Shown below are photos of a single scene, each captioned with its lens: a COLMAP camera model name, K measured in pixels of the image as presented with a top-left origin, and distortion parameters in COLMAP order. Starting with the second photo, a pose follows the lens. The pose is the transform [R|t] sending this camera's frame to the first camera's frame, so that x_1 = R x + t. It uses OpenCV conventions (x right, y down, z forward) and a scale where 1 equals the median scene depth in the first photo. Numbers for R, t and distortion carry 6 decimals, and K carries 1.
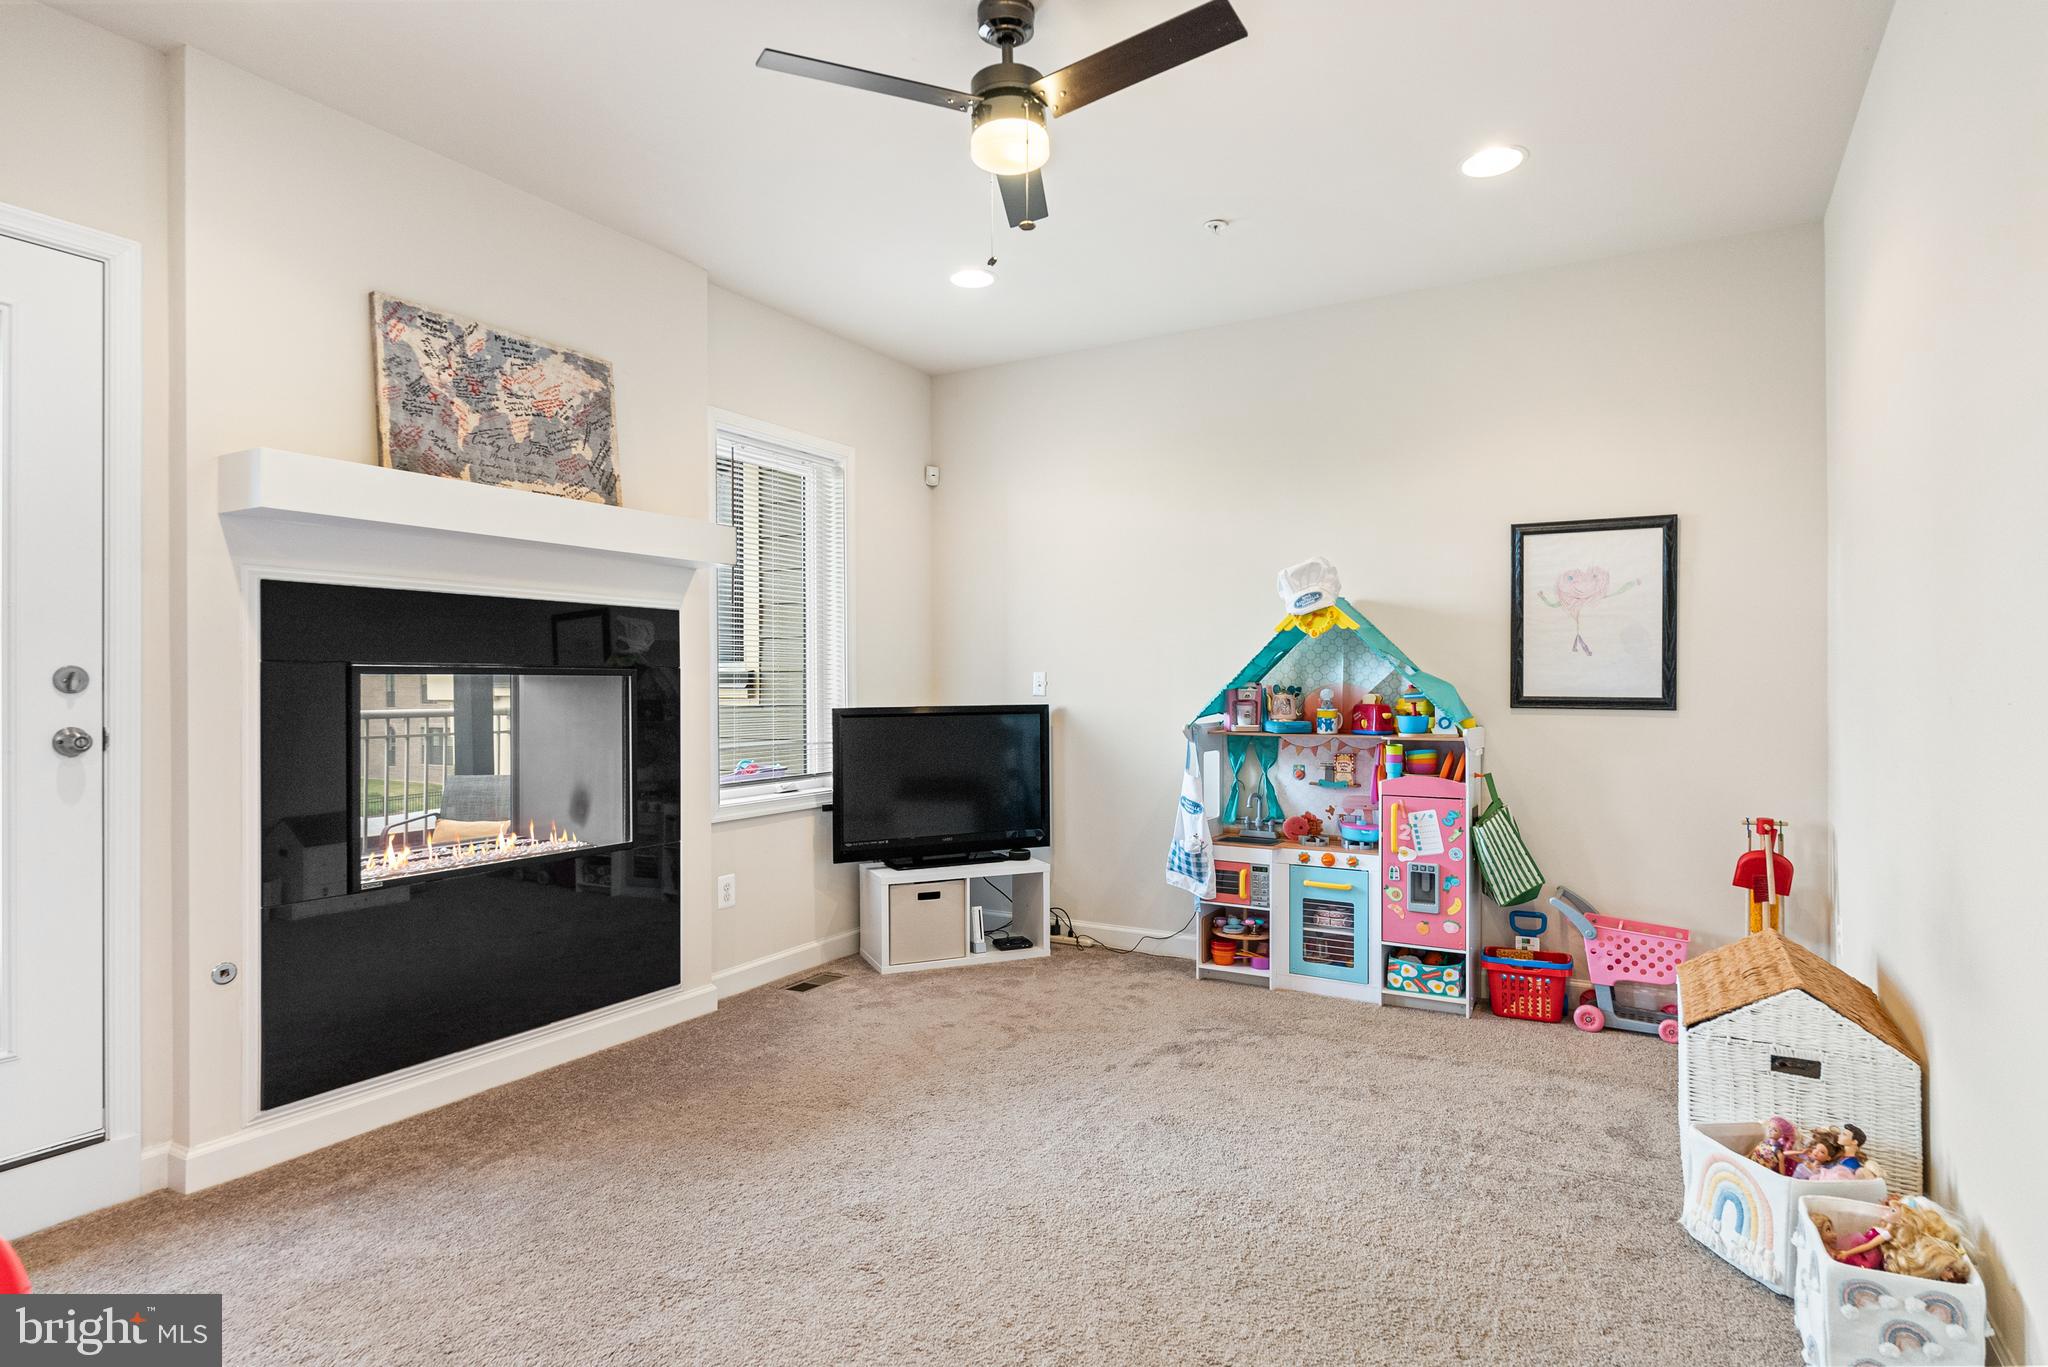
lens RADIAL K [[1132.8, 0, 1024.0], [0, 1132.8, 683.5], [0, 0, 1]] dist [-0.002351, -0.000652]
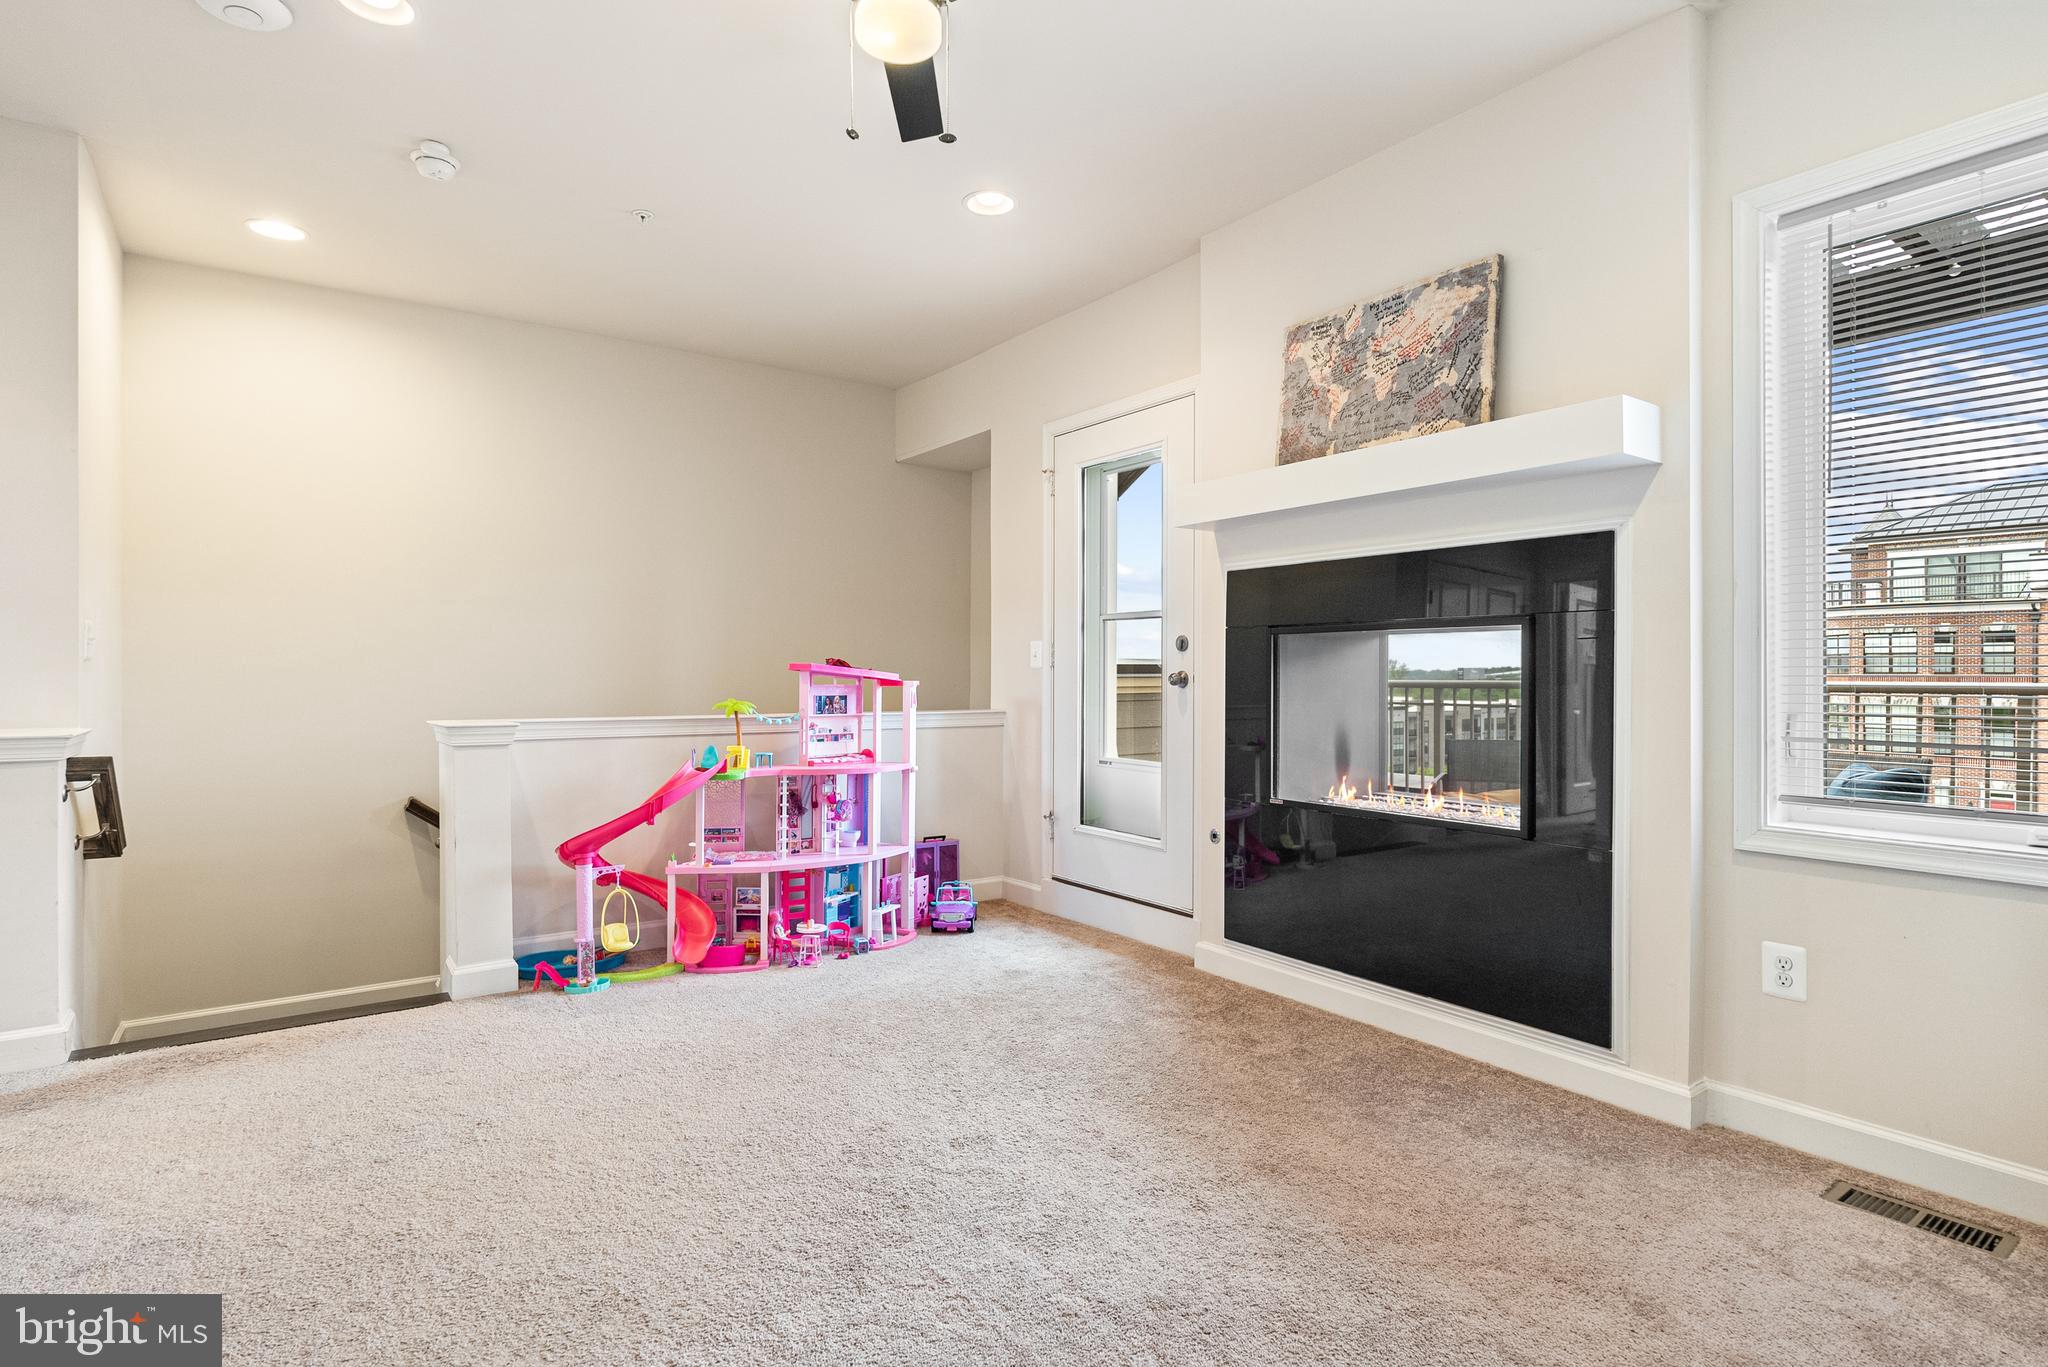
lens RADIAL K [[1032.2, 0, 1024.0], [0, 1032.2, 683.5], [0, 0, 1]] dist [0.024055, 0.000012]
pose [[-0.417241, 0.001935, -0.908794, 0.532959], [-0.009458, 0.999934, 0.006471, 0.037975], [0.908747, 0.011295, -0.417195, 1.100127]]
